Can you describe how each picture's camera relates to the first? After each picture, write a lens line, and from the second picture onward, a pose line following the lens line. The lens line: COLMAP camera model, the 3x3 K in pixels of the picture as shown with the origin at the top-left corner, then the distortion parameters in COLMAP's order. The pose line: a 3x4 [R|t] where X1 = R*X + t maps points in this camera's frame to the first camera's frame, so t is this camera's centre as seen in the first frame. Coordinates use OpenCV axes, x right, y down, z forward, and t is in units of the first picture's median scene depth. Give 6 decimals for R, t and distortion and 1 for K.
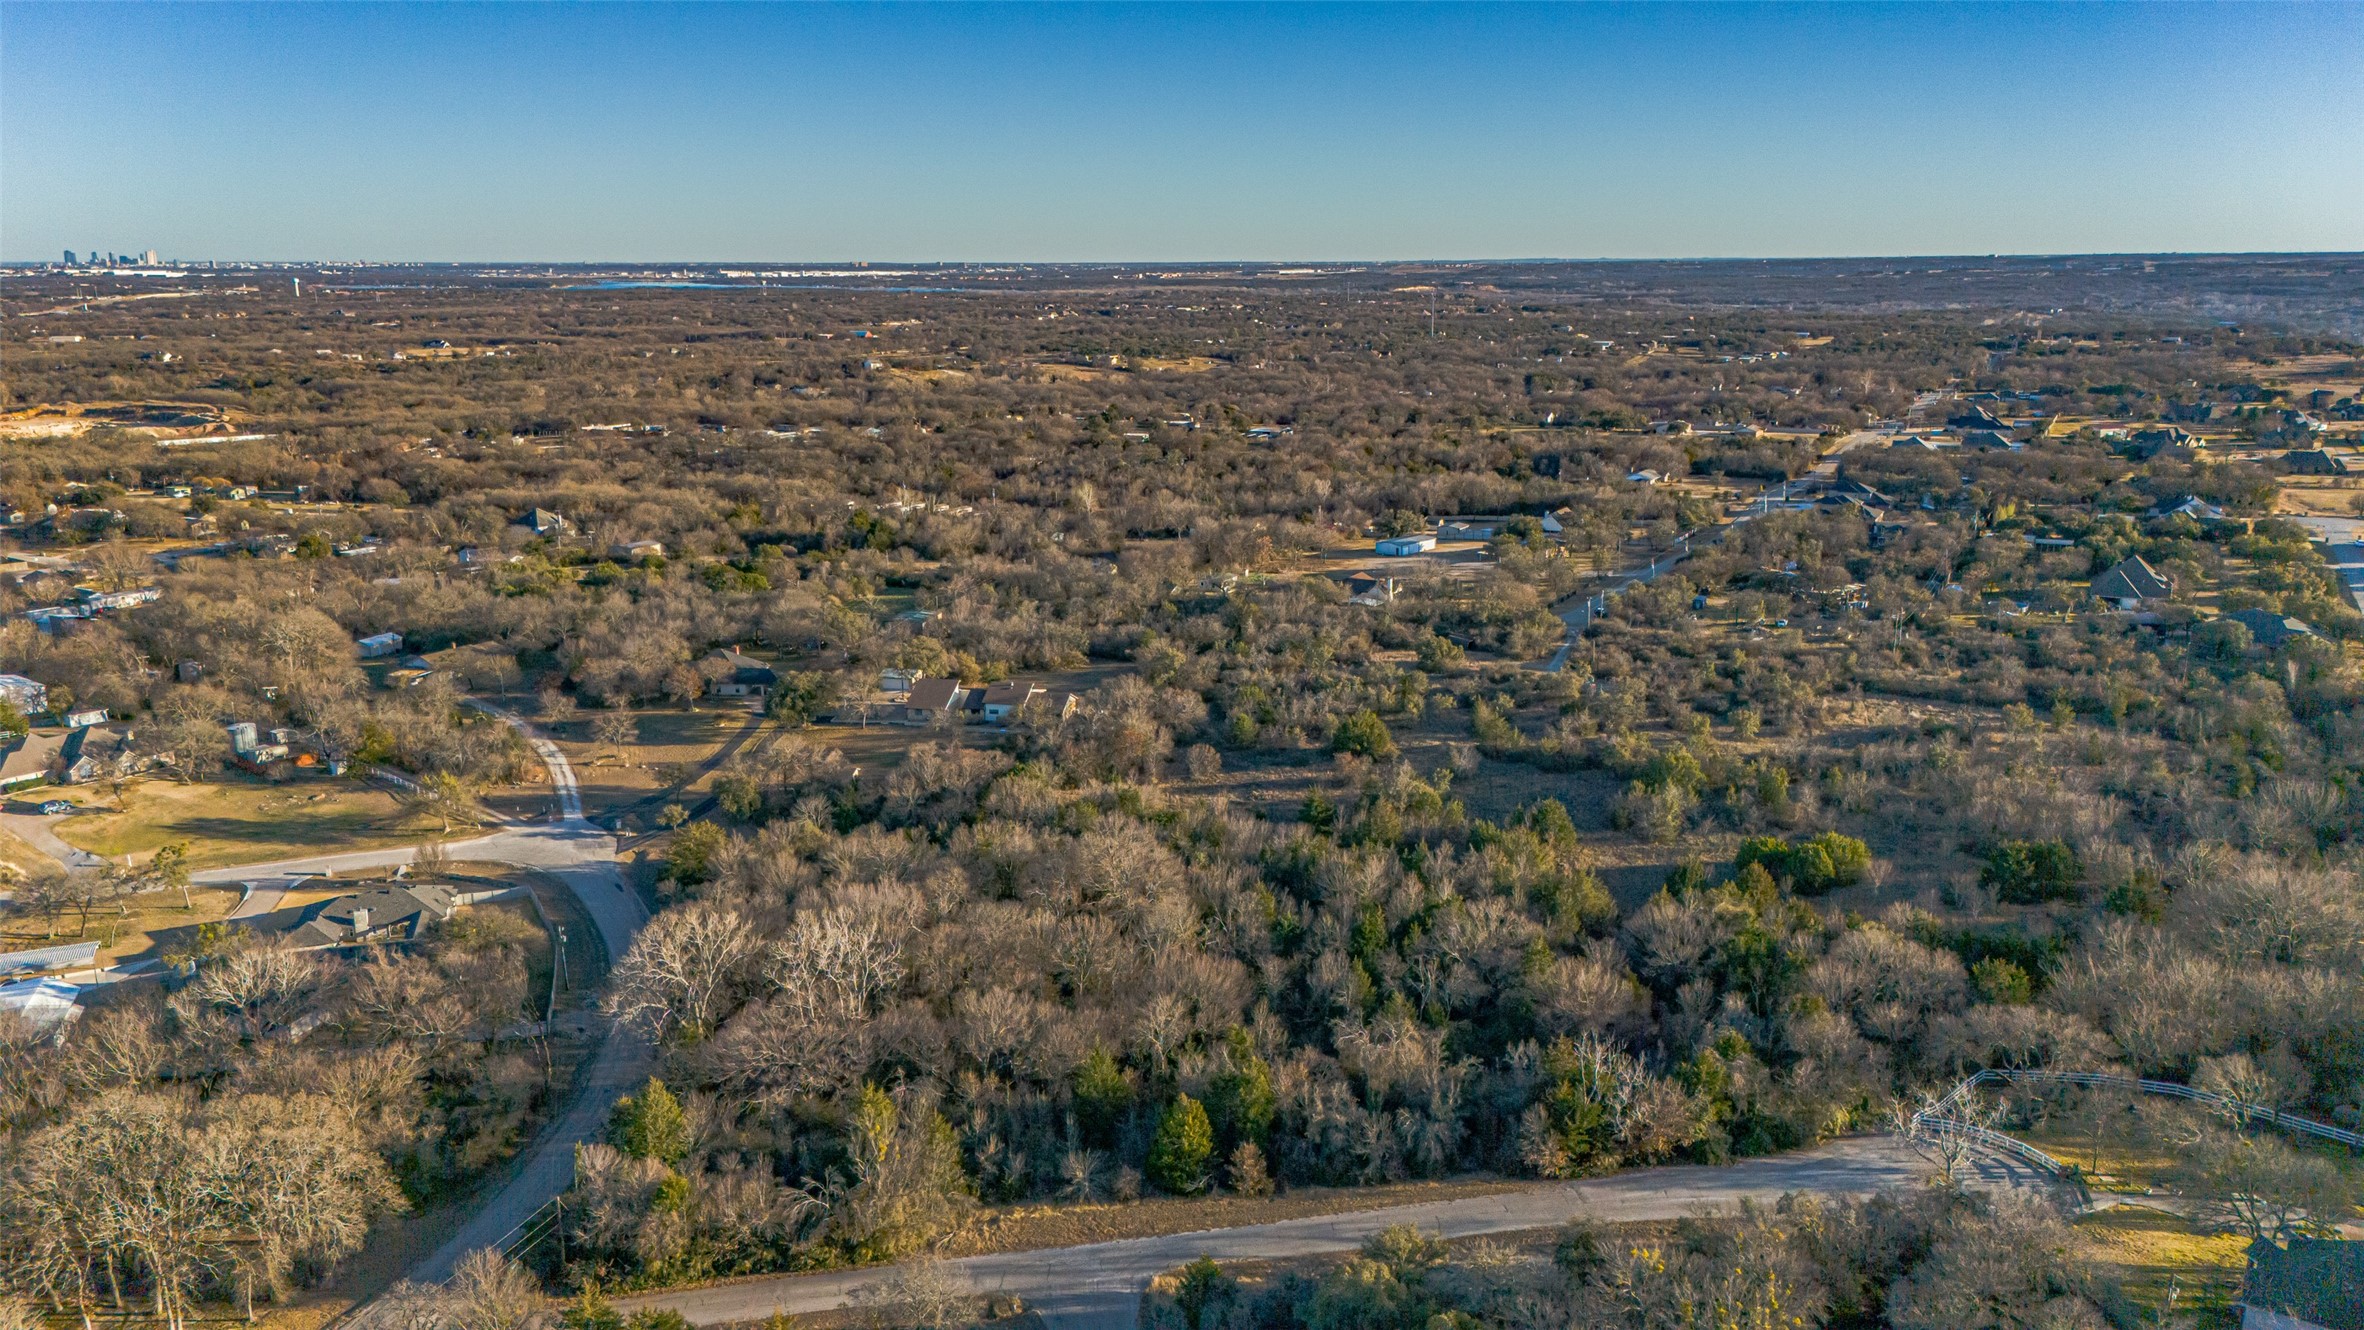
lens RADIAL K [[1736.1, 0, 1186.0], [0, 1736.1, 664.0], [0, 0, 1]] dist [0.086448, -0.092753]
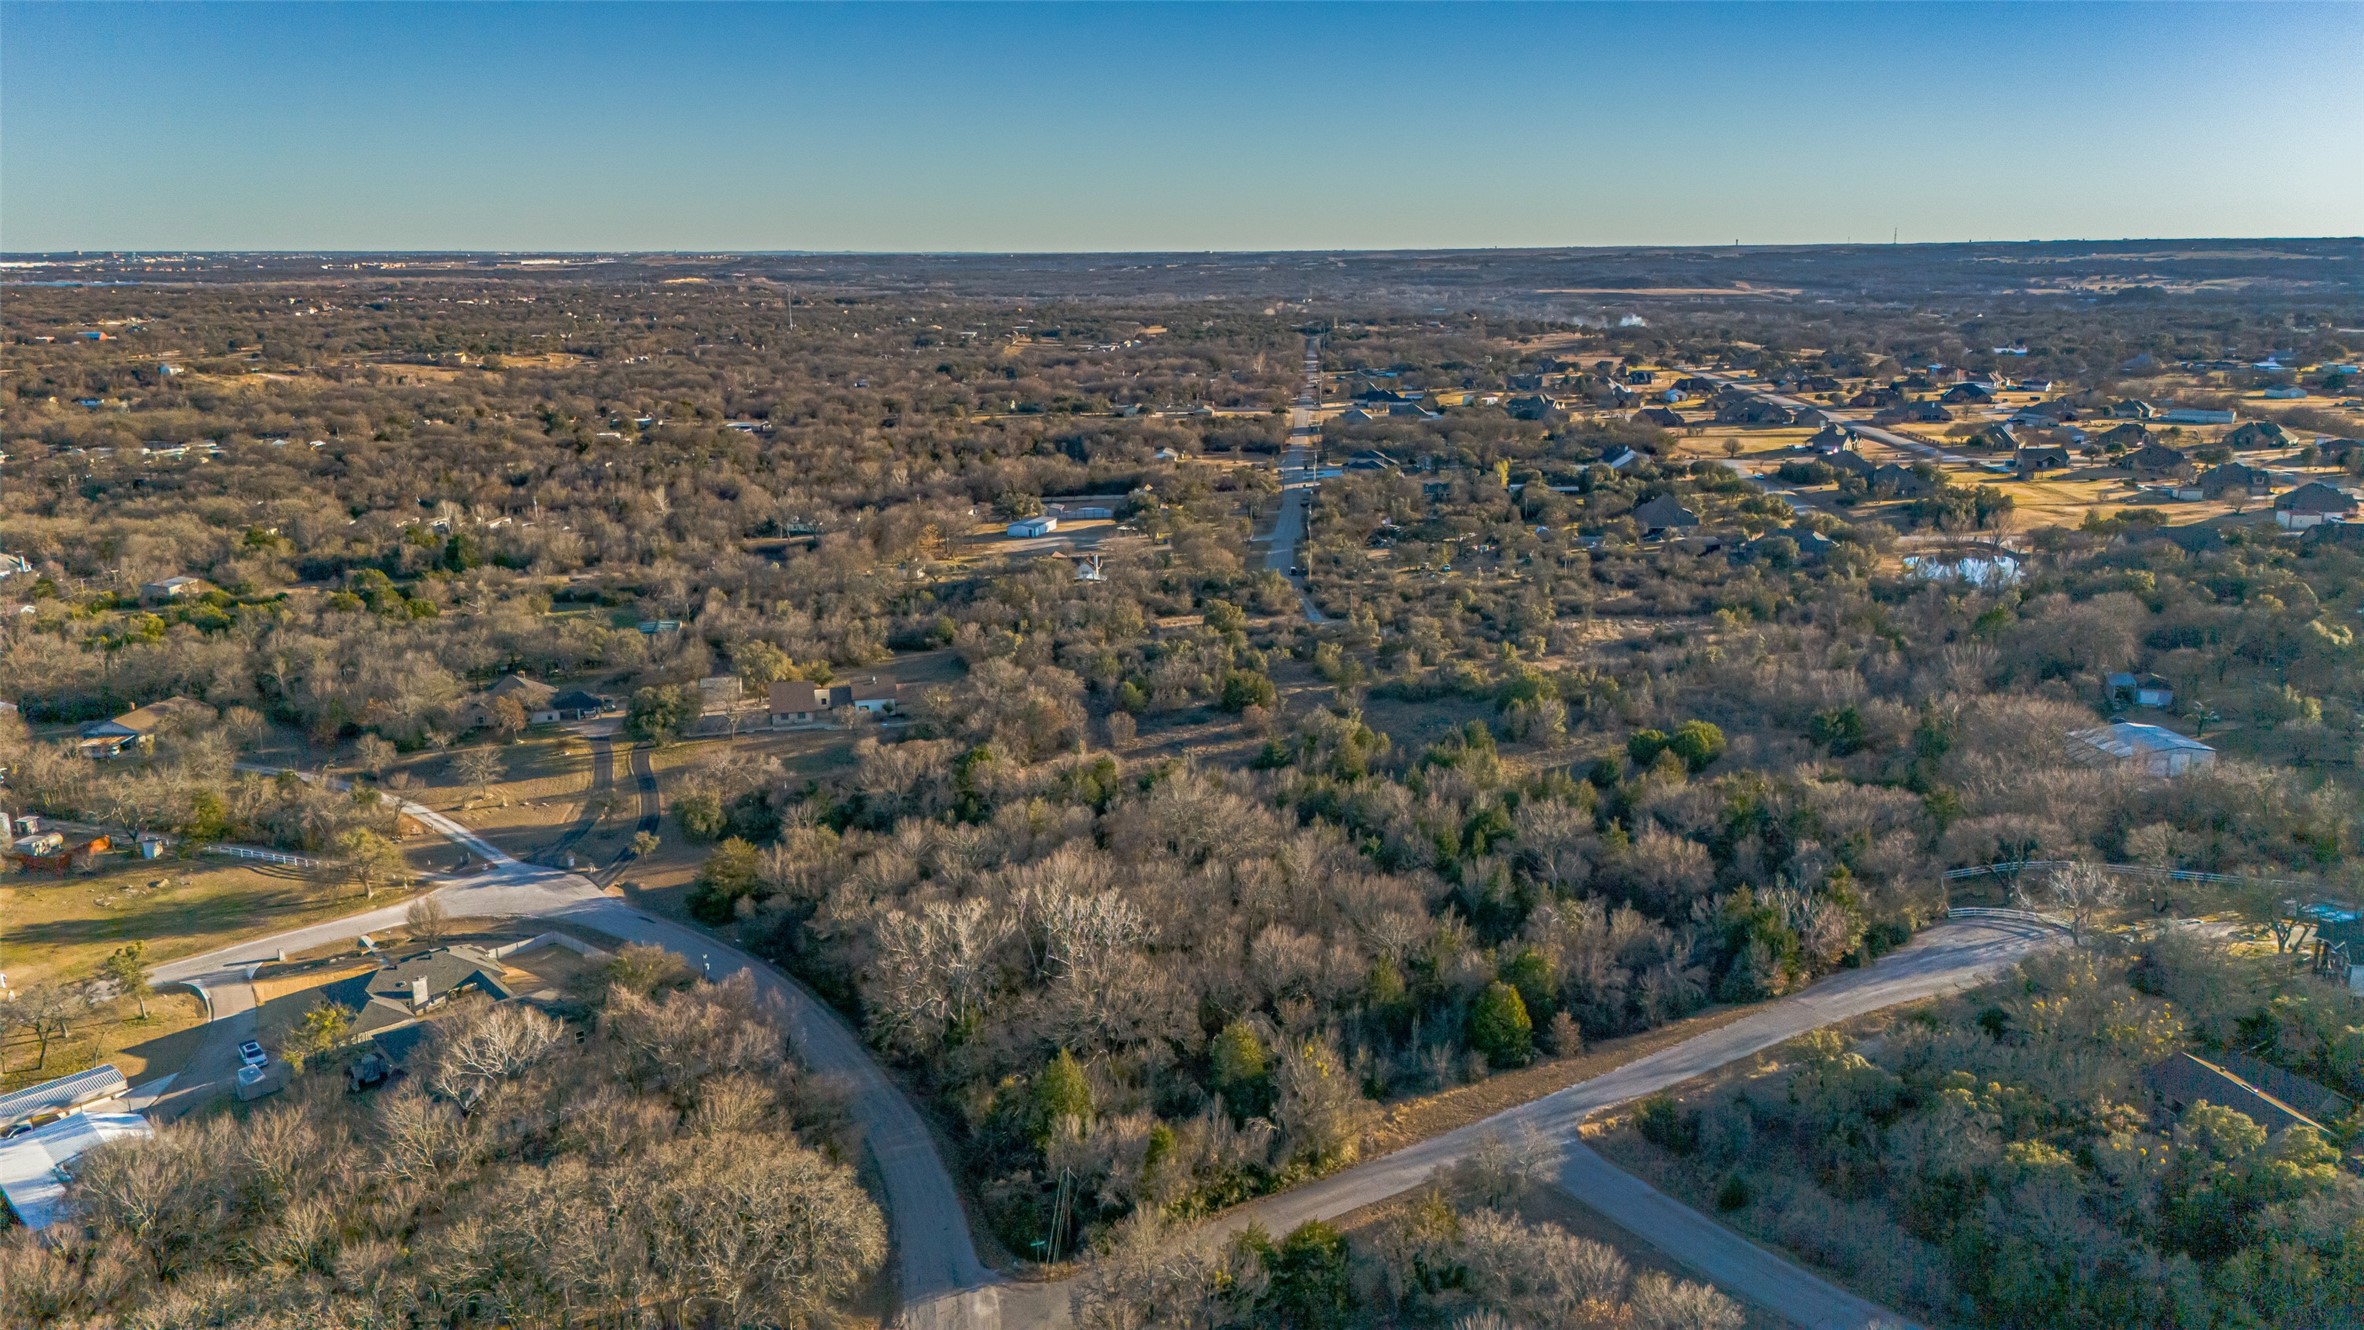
lens RADIAL K [[1736.1, 0, 1189.3], [0, 1736.1, 674.4], [0, 0, 1]] dist [0.086448, -0.092753]
pose [[0.913606, -0.097162, 0.394822, -0.402760], [0.093470, 0.995210, 0.028626, -0.002981], [-0.395712, 0.010751, 0.918312, 0.021309]]
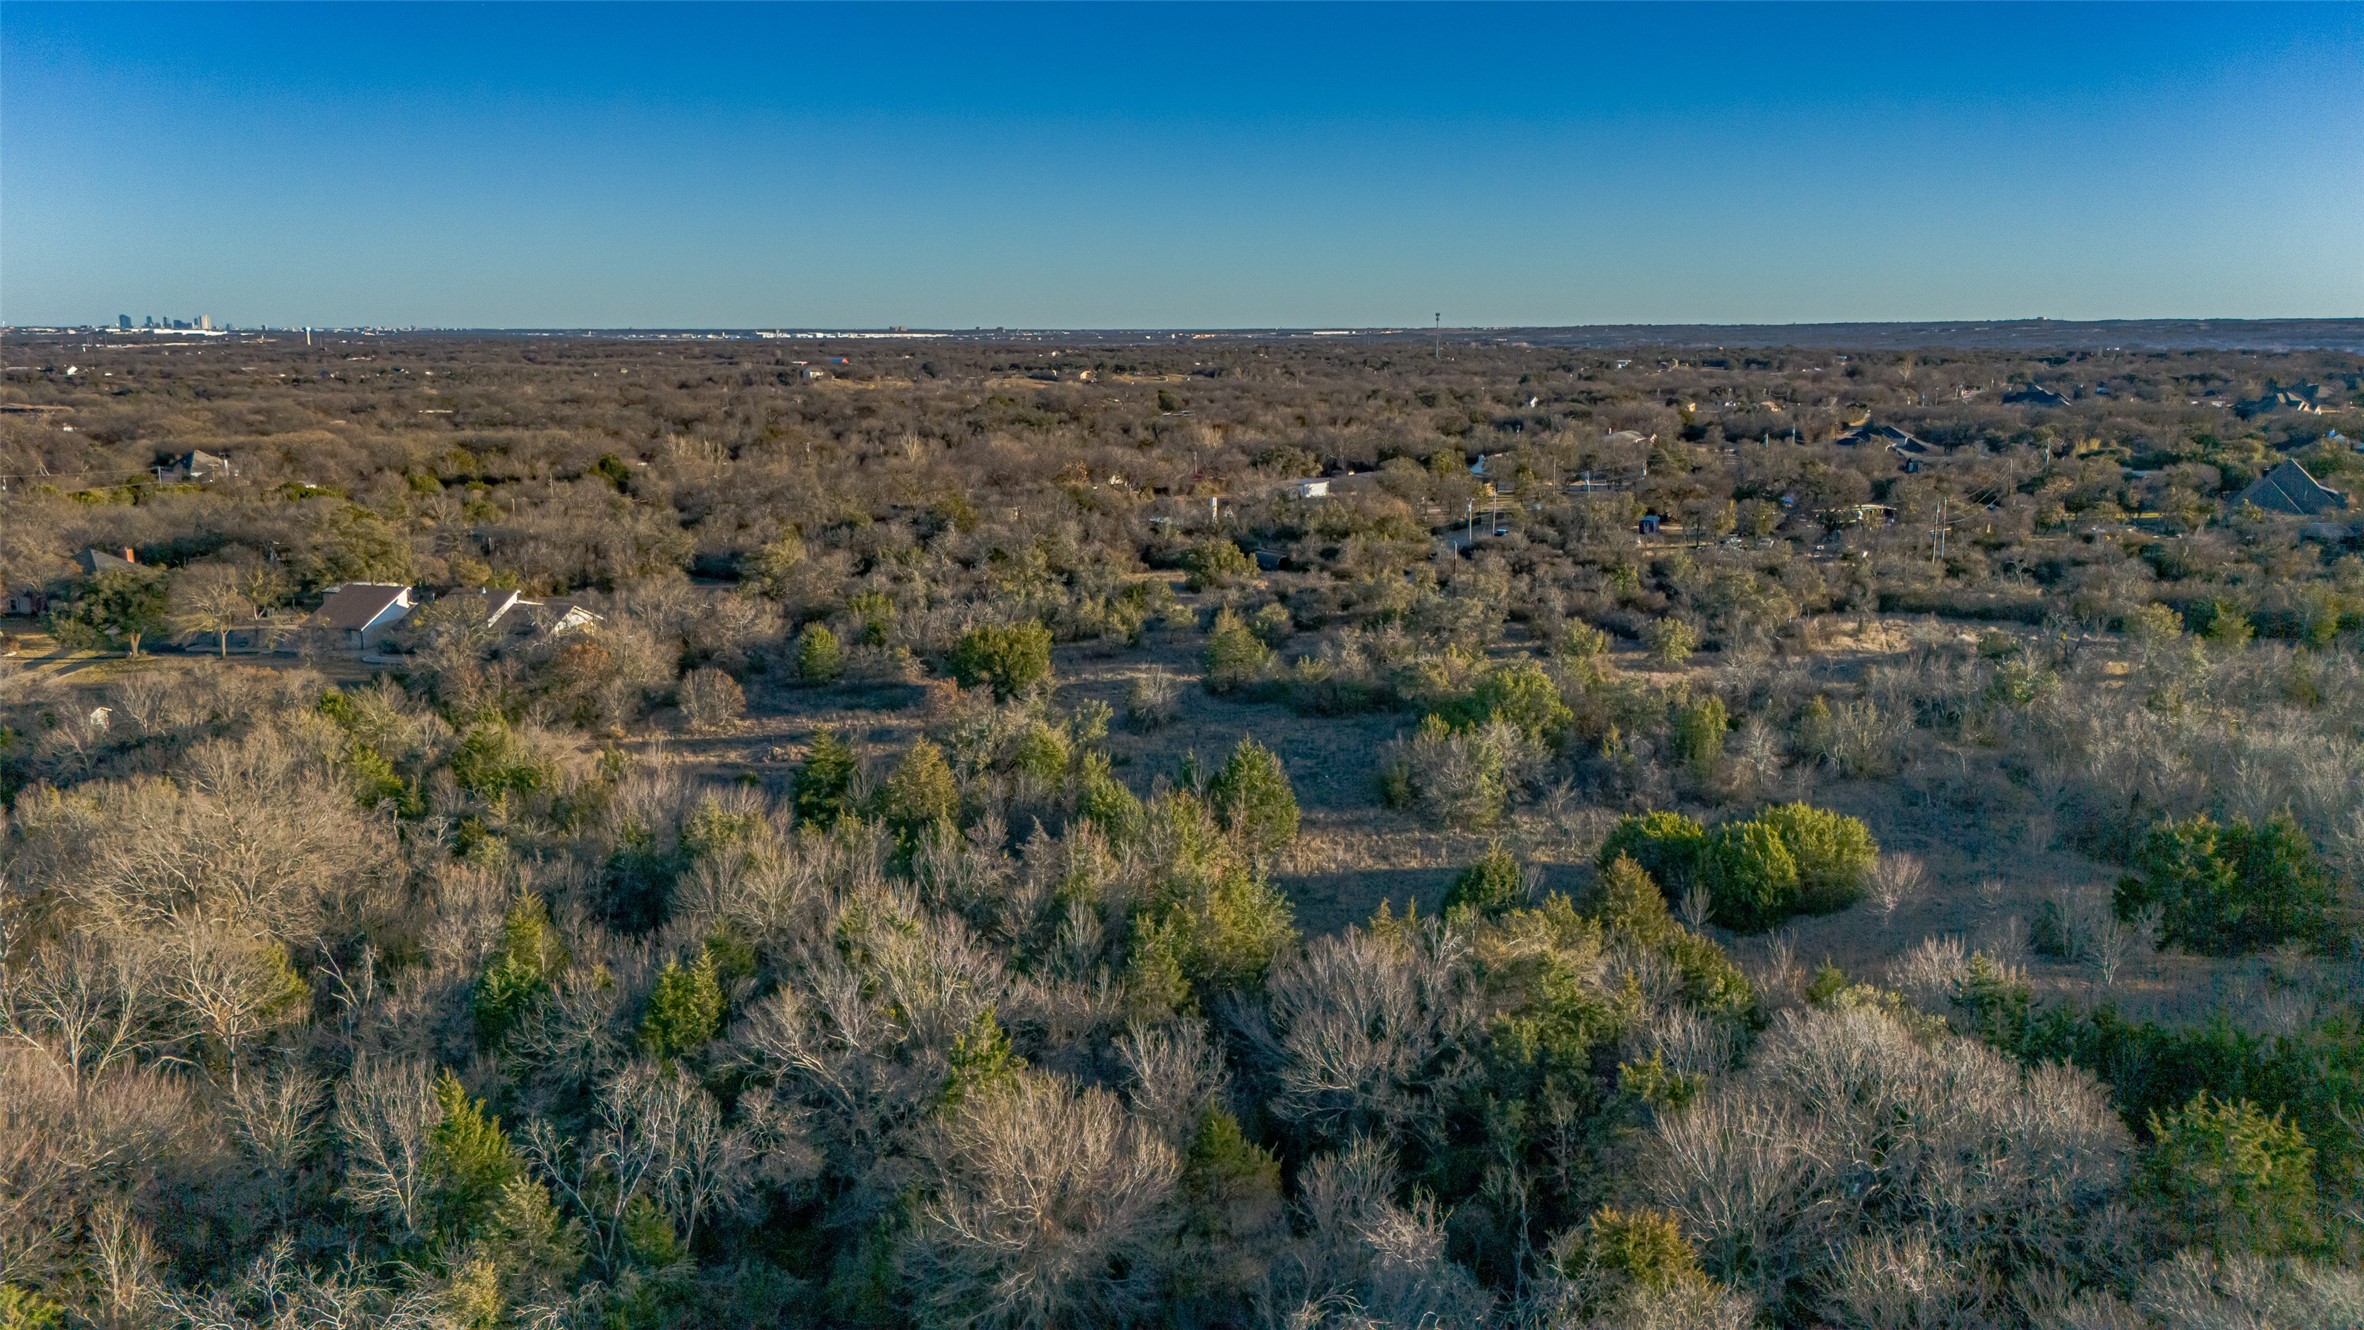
lens RADIAL K [[1736.1, 0, 1187.3], [0, 1736.1, 656.4], [0, 0, 1]] dist [0.086448, -0.092753]
pose [[0.999703, 0.006576, -0.023476, 0.198358], [-0.007581, 0.999047, -0.042984, 0.072953], [0.023171, 0.043150, 0.998800, 0.480625]]
